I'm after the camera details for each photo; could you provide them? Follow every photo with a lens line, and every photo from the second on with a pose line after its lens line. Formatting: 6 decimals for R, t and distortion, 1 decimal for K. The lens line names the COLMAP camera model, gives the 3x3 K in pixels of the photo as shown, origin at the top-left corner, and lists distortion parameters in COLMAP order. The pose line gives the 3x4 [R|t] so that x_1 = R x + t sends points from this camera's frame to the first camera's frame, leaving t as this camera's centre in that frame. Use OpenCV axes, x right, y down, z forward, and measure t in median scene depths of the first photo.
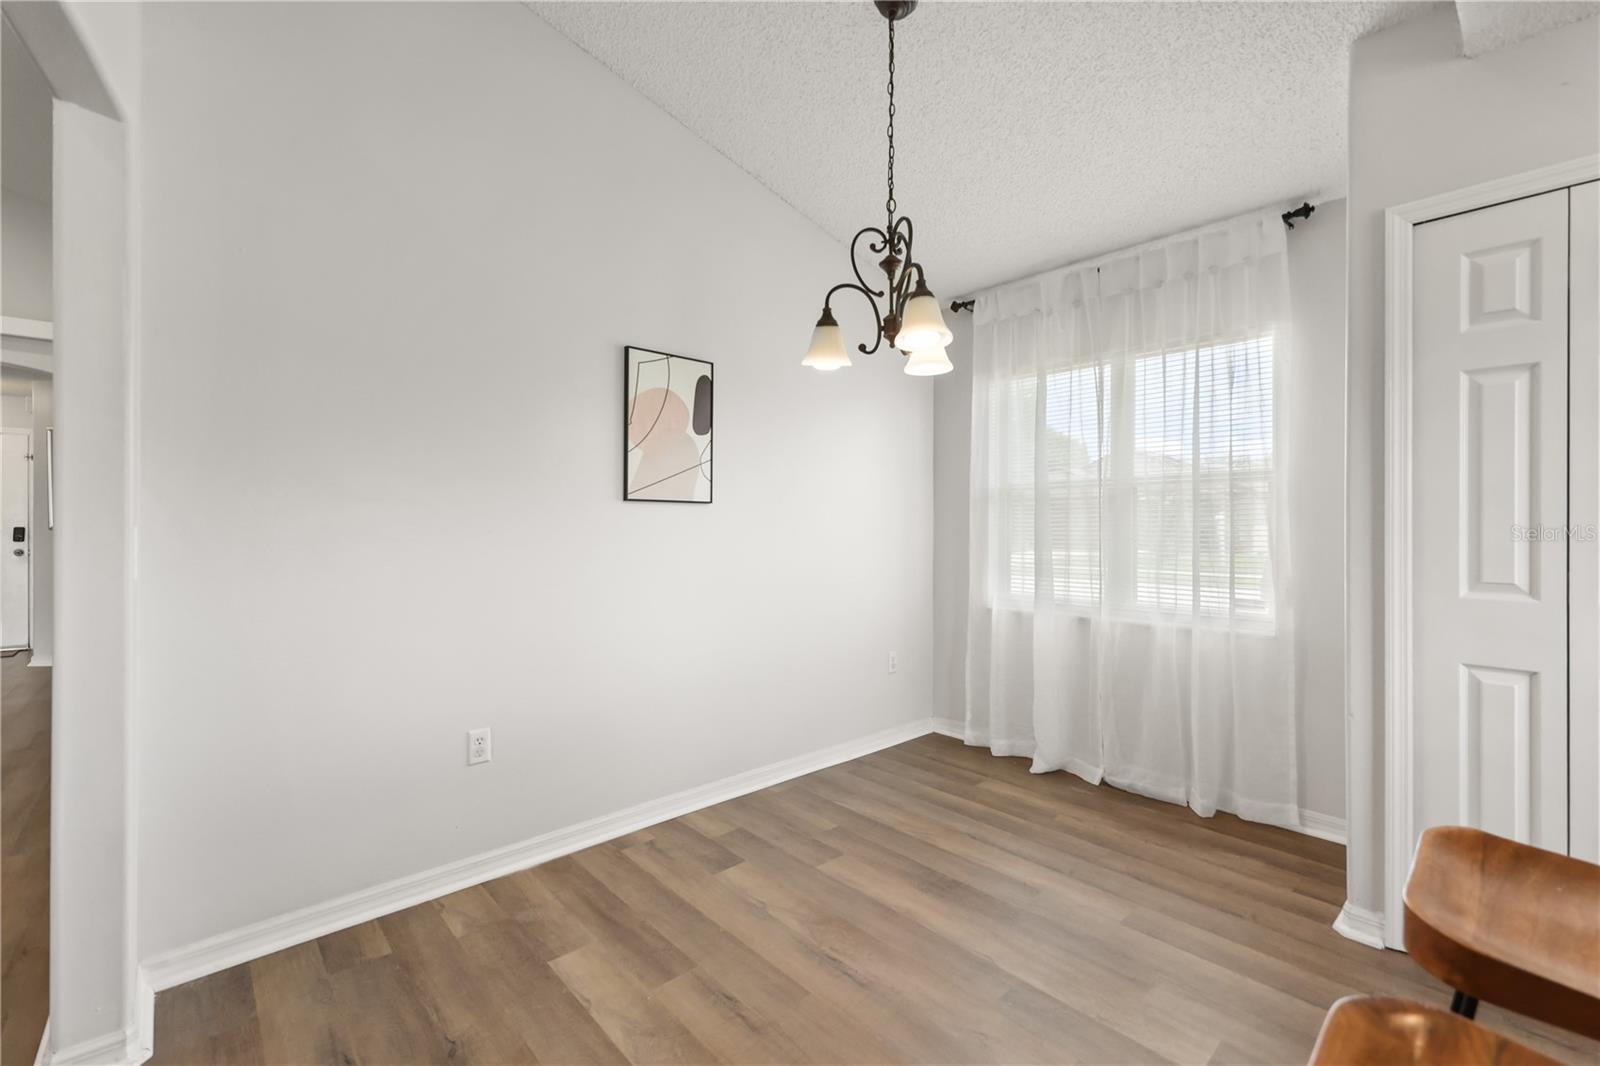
lens RADIAL K [[677.6, 0, 800.3], [0, 677.6, 526.1], [0, 0, 1]] dist [0.001042, 0.000520]
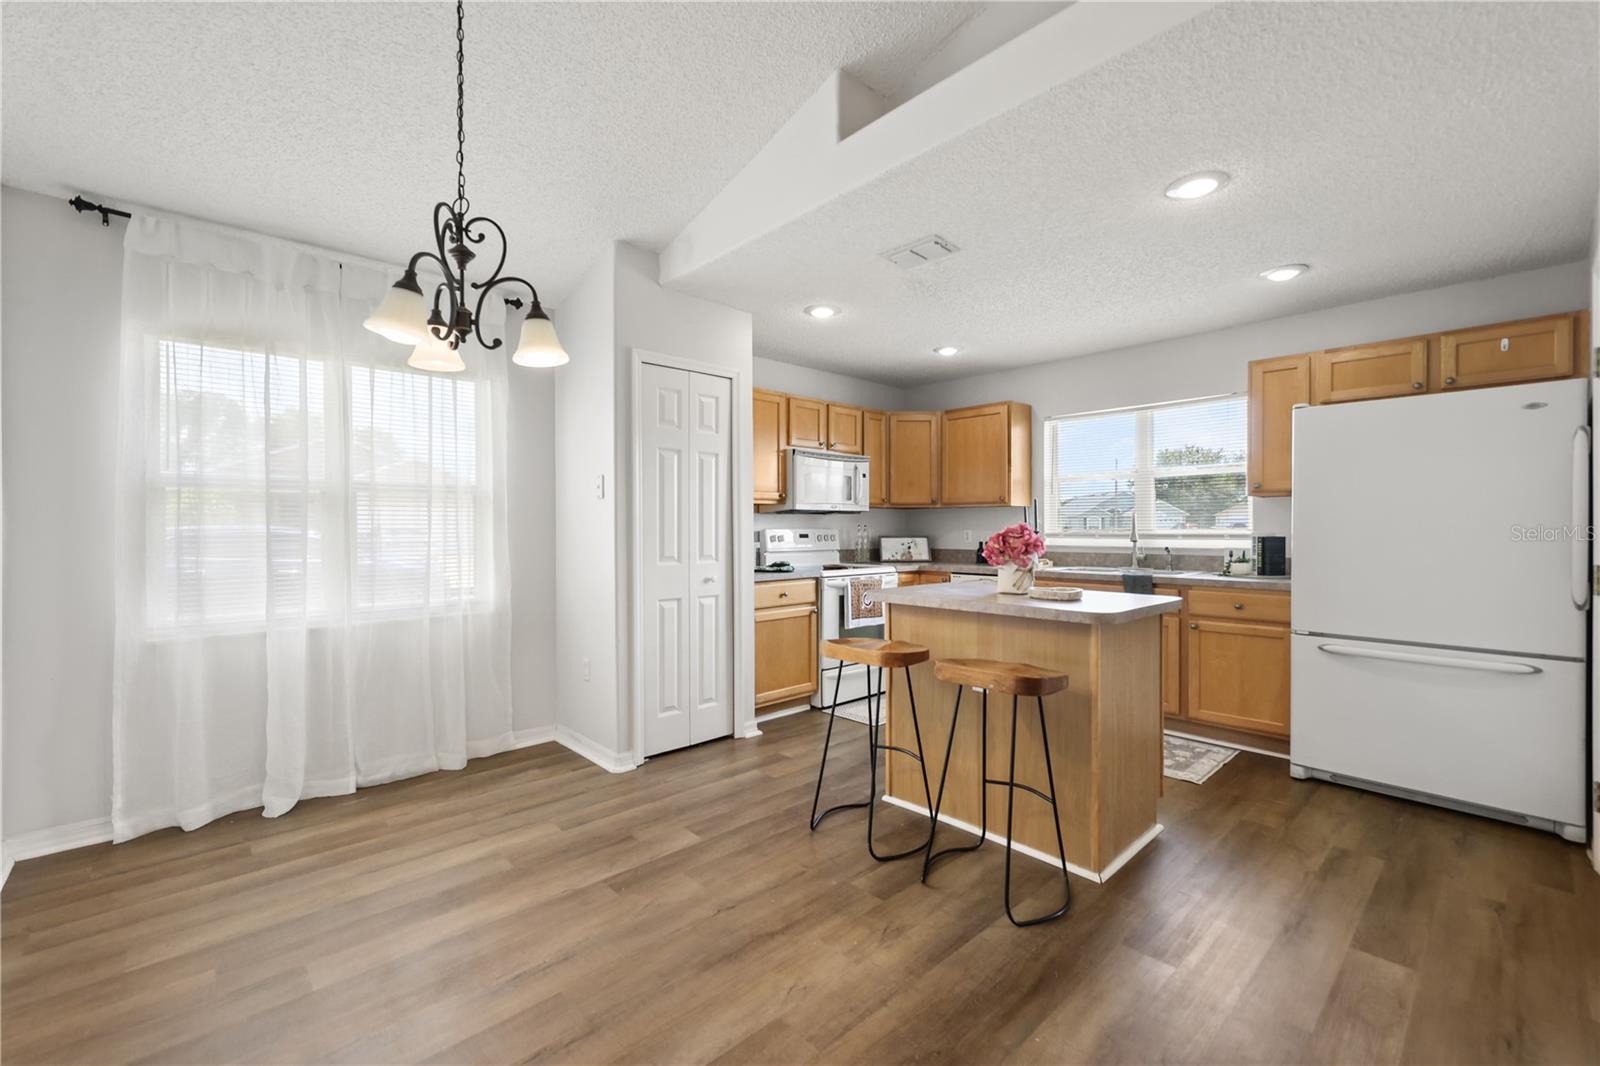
lens RADIAL K [[677.6, 0, 800.3], [0, 677.6, 526.1], [0, 0, 1]] dist [0.001042, 0.000520]
pose [[-0.010636, 0.000362, 0.999943, -0.656763], [0.003513, 0.999994, -0.000325, -0.002665], [-0.999937, 0.003509, -0.010638, 0.428440]]
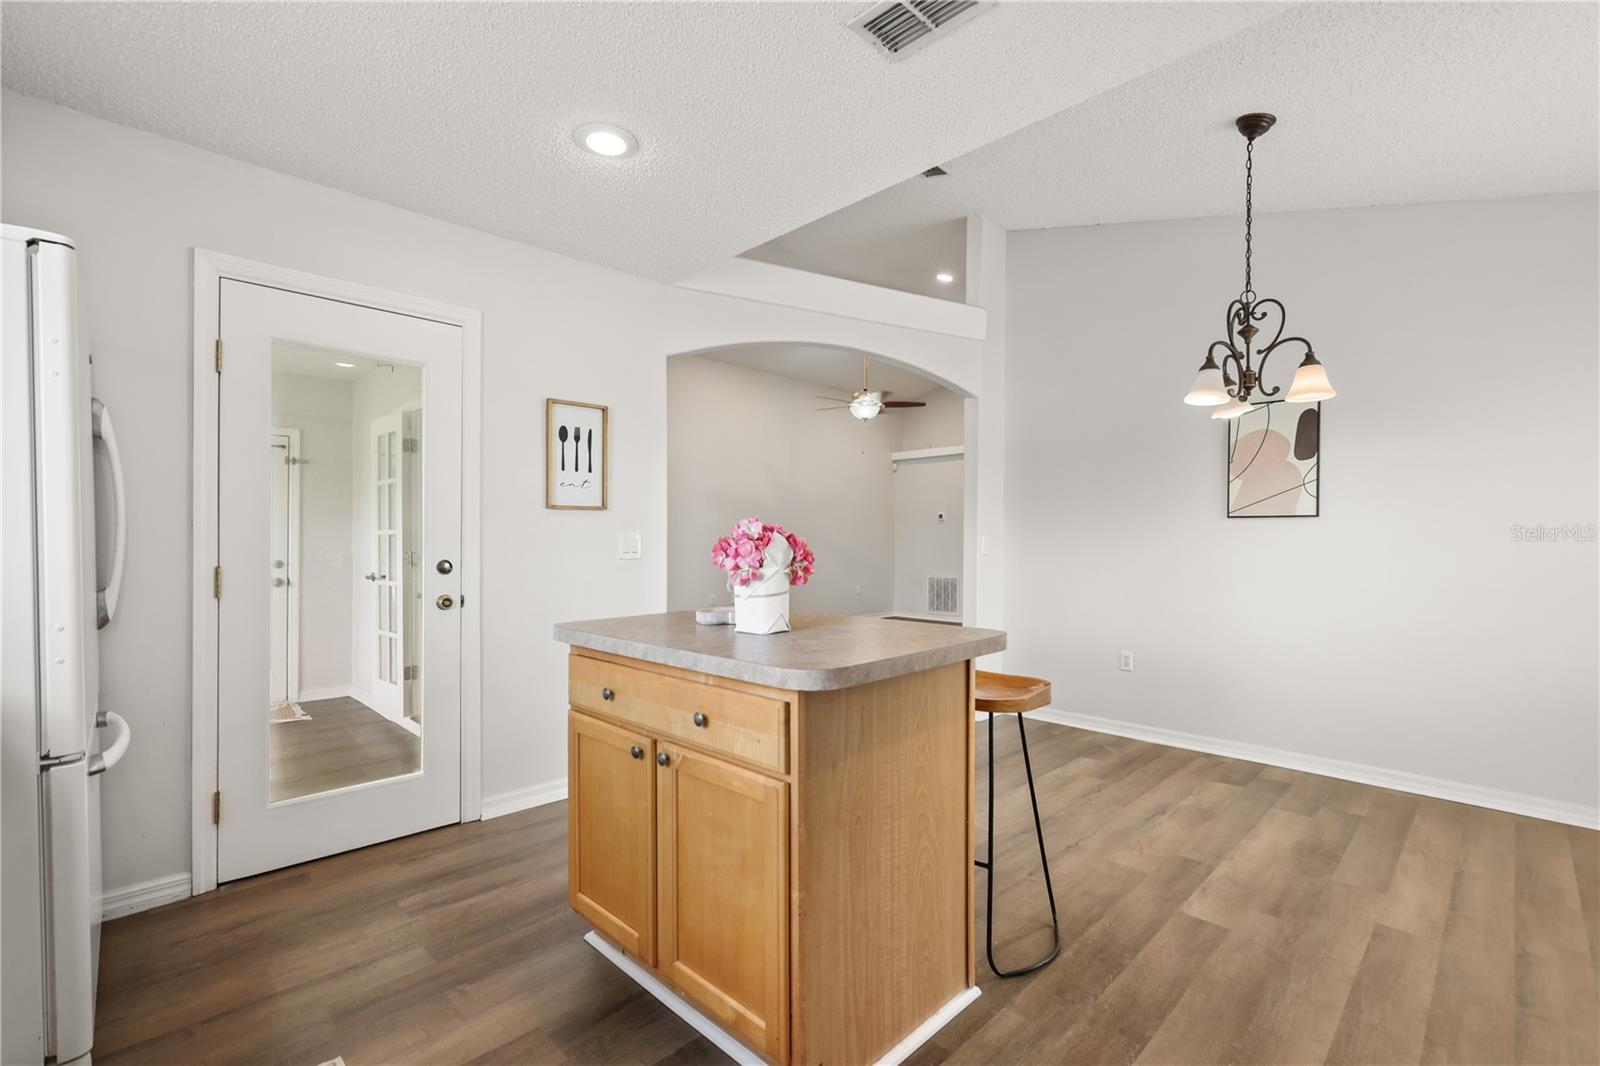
lens RADIAL K [[695.3, 0, 827.1], [0, 695.3, 547.4], [0, 0, 1]] dist [0.000518, 0.000057]
pose [[0.063552, 0.005182, -0.997965, 1.124517], [-0.004008, 0.999980, 0.004937, 0.019210], [0.997970, 0.003686, 0.063572, 0.090039]]
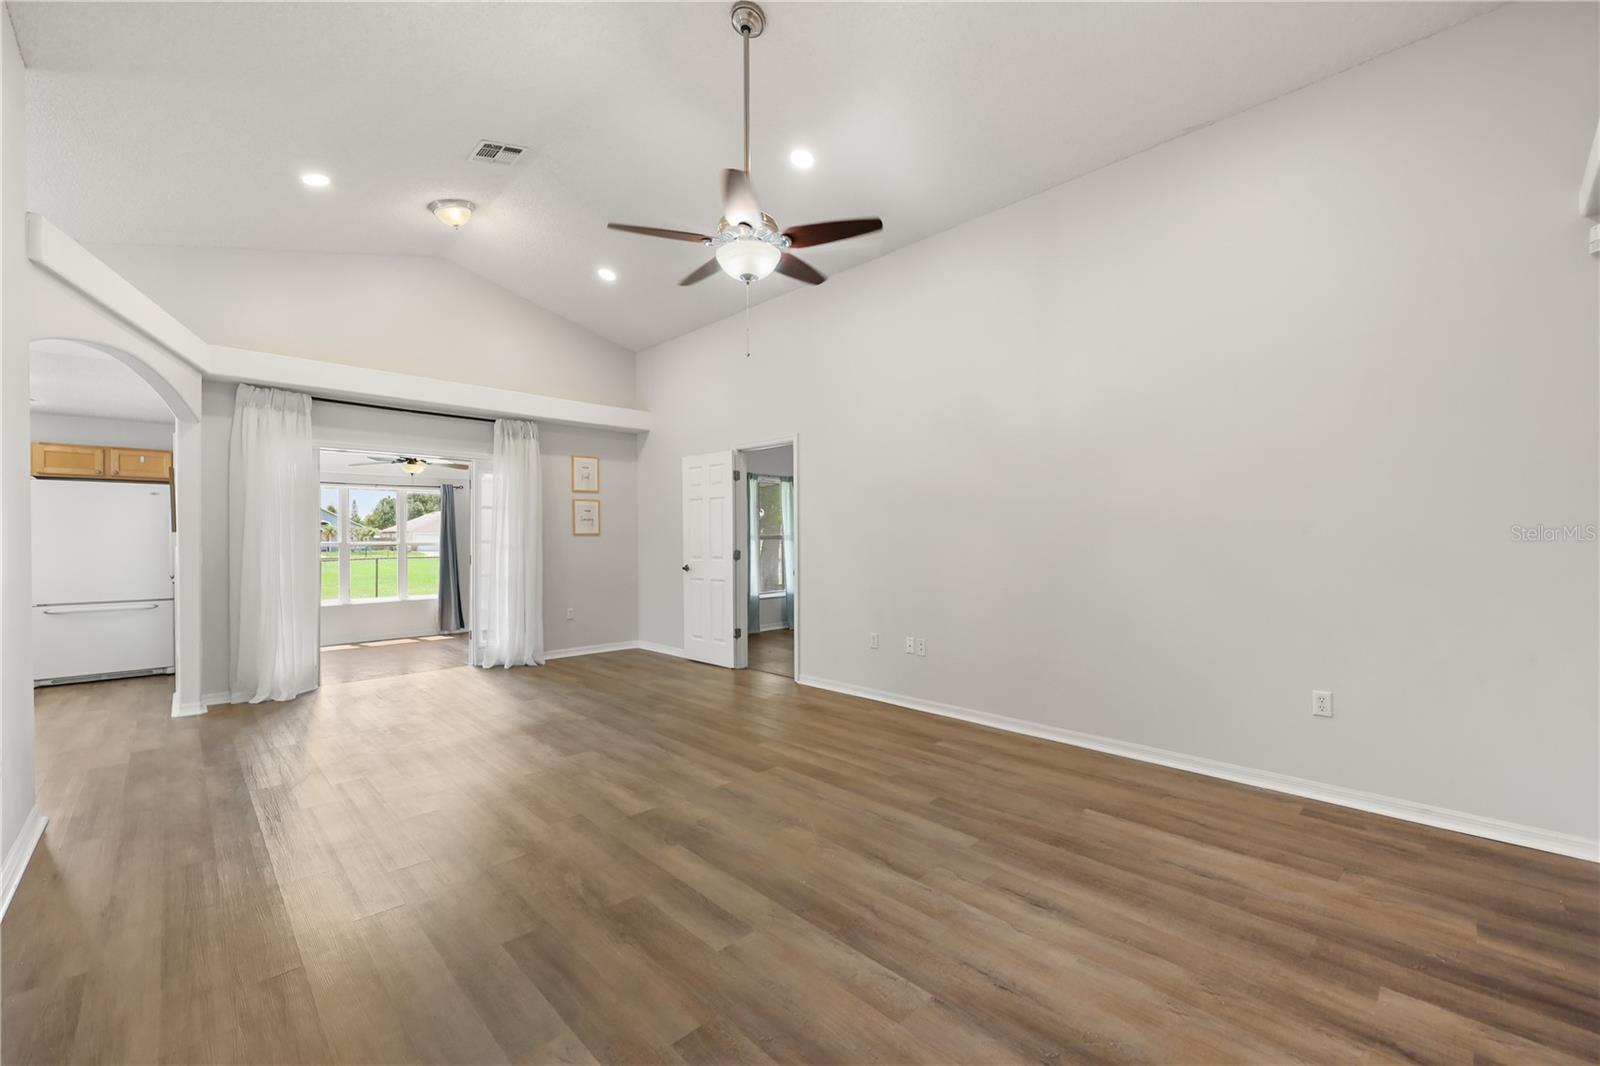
lens RADIAL K [[654.9, 0, 800.0], [0, 654.9, 533.0], [0, 0, 1]] dist [-0.001087, -0.000260]
pose [[-0.999516, 0.009316, -0.029698, -1.838905], [0.009355, 0.999956, -0.001174, -0.016481], [0.029685, -0.001451, -0.999558, 1.671930]]
